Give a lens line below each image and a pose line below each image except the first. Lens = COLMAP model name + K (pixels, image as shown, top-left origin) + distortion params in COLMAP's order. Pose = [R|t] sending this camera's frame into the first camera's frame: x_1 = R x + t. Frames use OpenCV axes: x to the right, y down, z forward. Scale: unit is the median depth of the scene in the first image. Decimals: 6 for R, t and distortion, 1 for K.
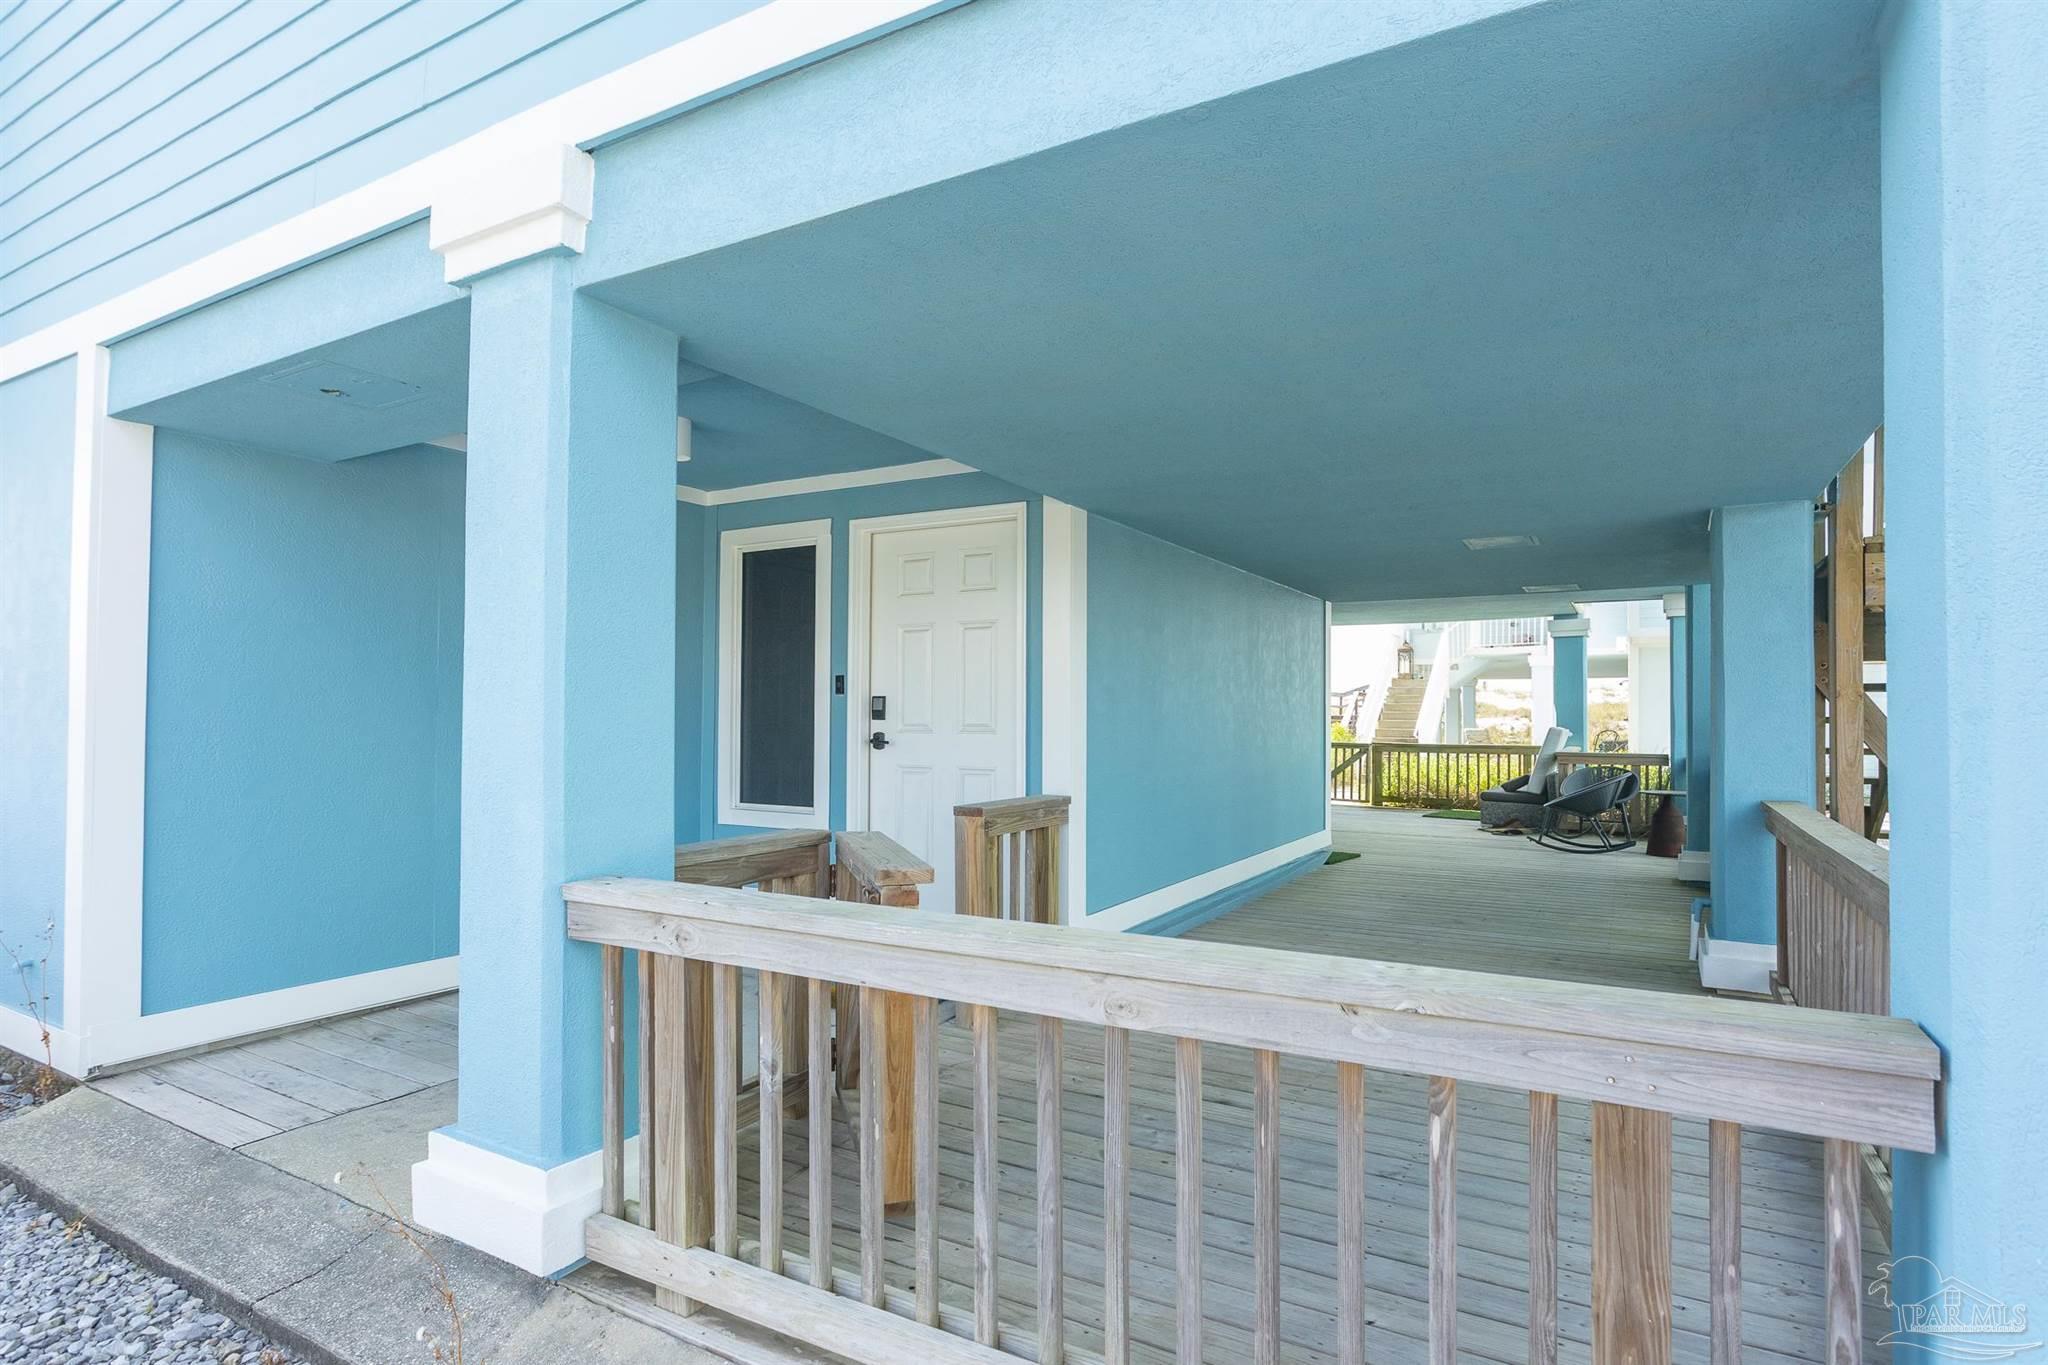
lens RADIAL K [[1082.5, 0, 1024.0], [0, 1082.5, 682.5], [0, 0, 1]] dist [-0.001424, -0.000159]
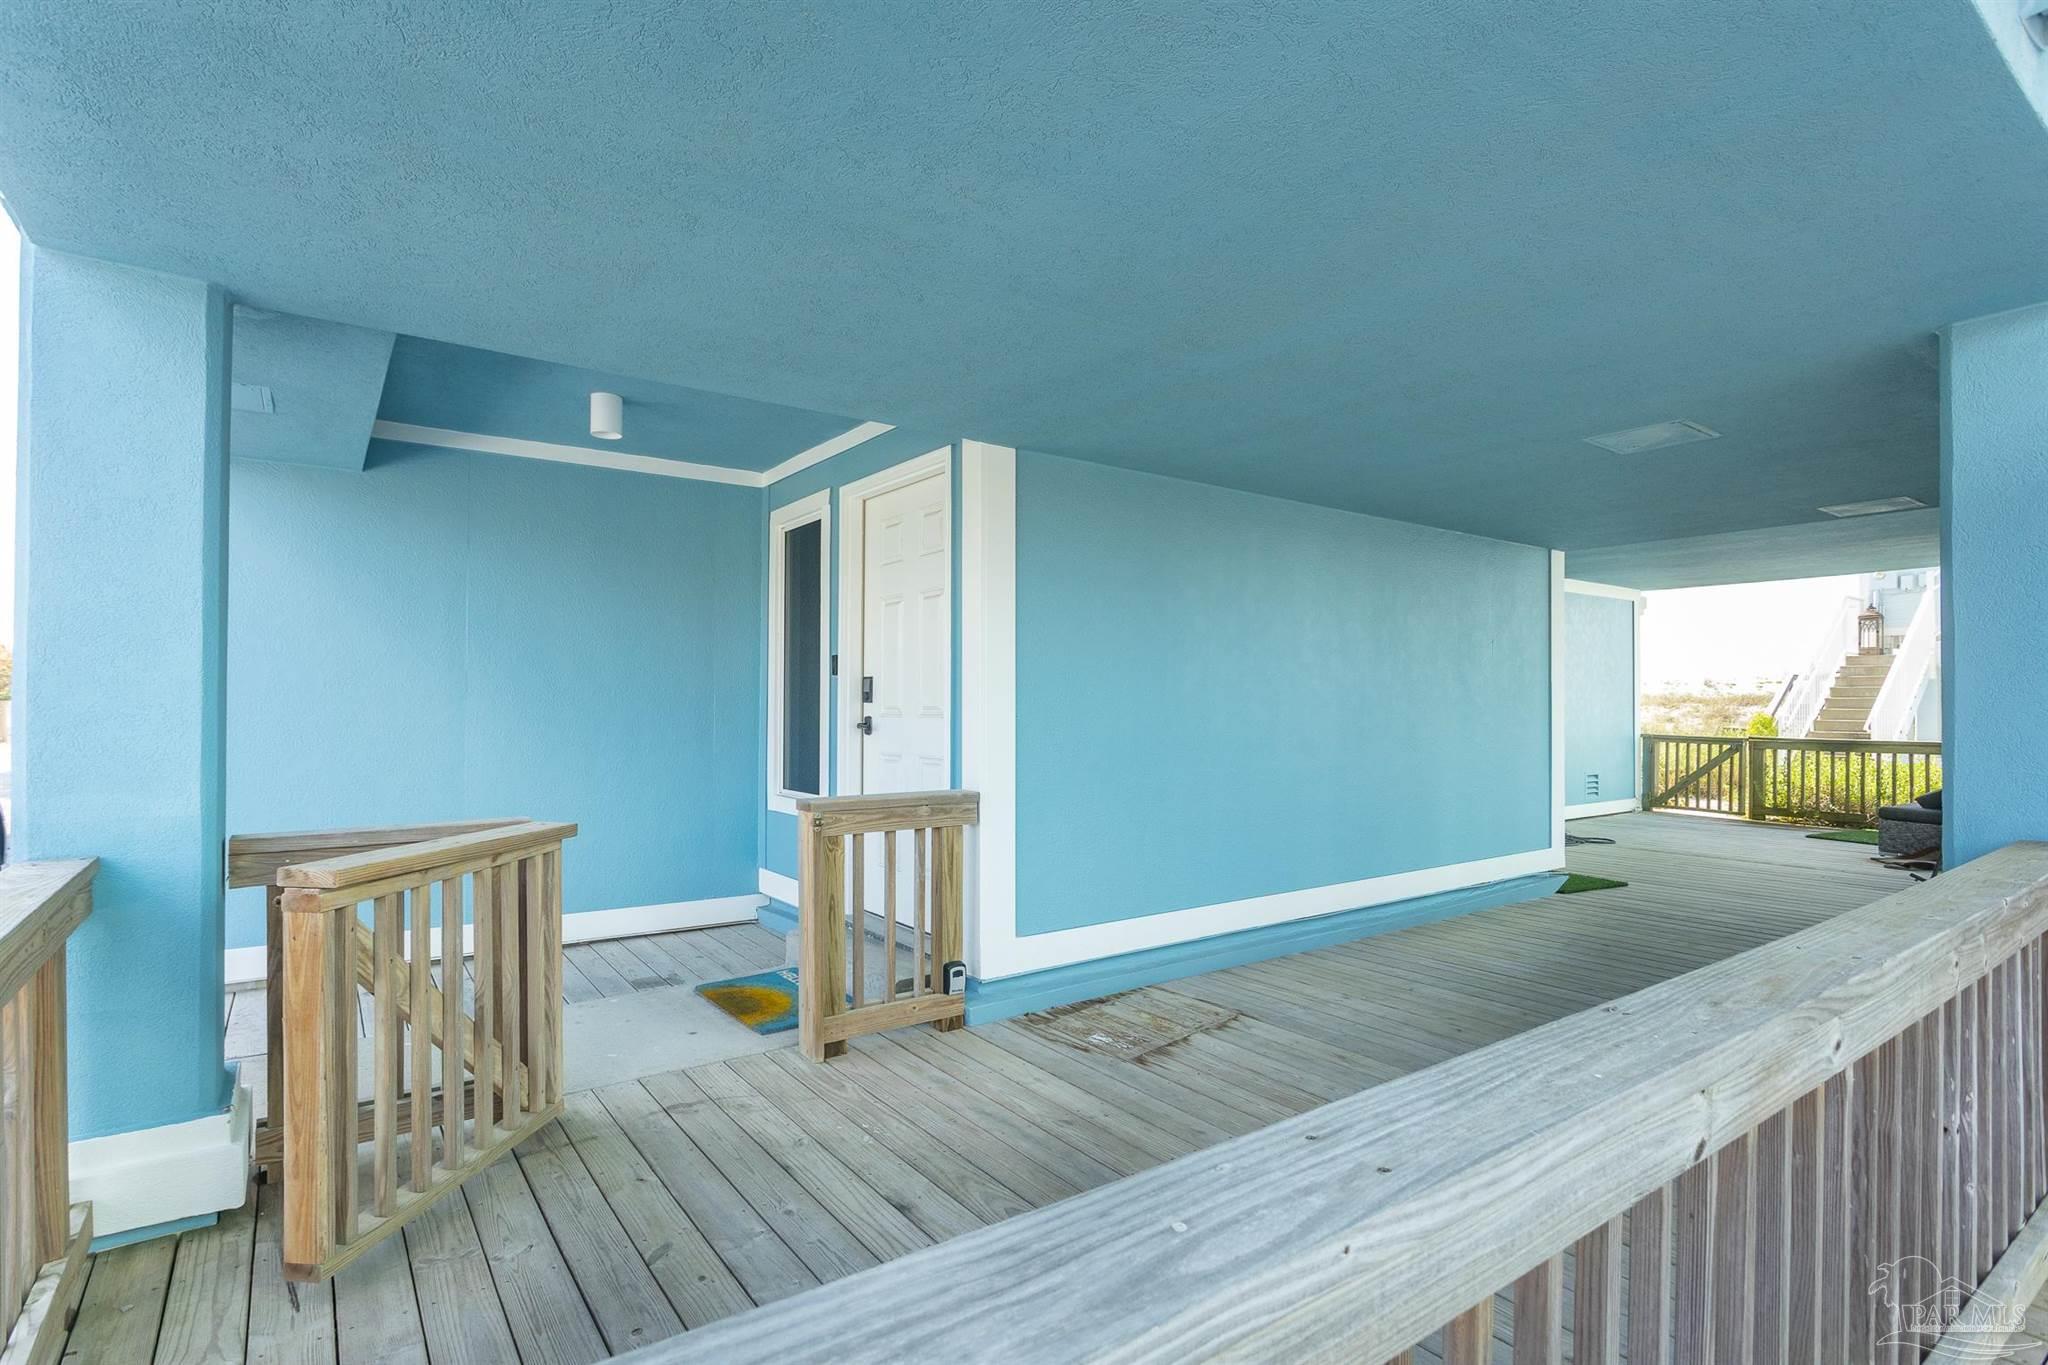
lens RADIAL K [[1050.1, 0, 1026.9], [0, 1050.1, 694.5], [0, 0, 1]] dist [0.002473, 0.000482]
pose [[0.909746, -0.005006, -0.415134, 0.199080], [0.012850, 0.999788, 0.016105, 0.008327], [0.414965, -0.019986, 0.909618, 0.135299]]
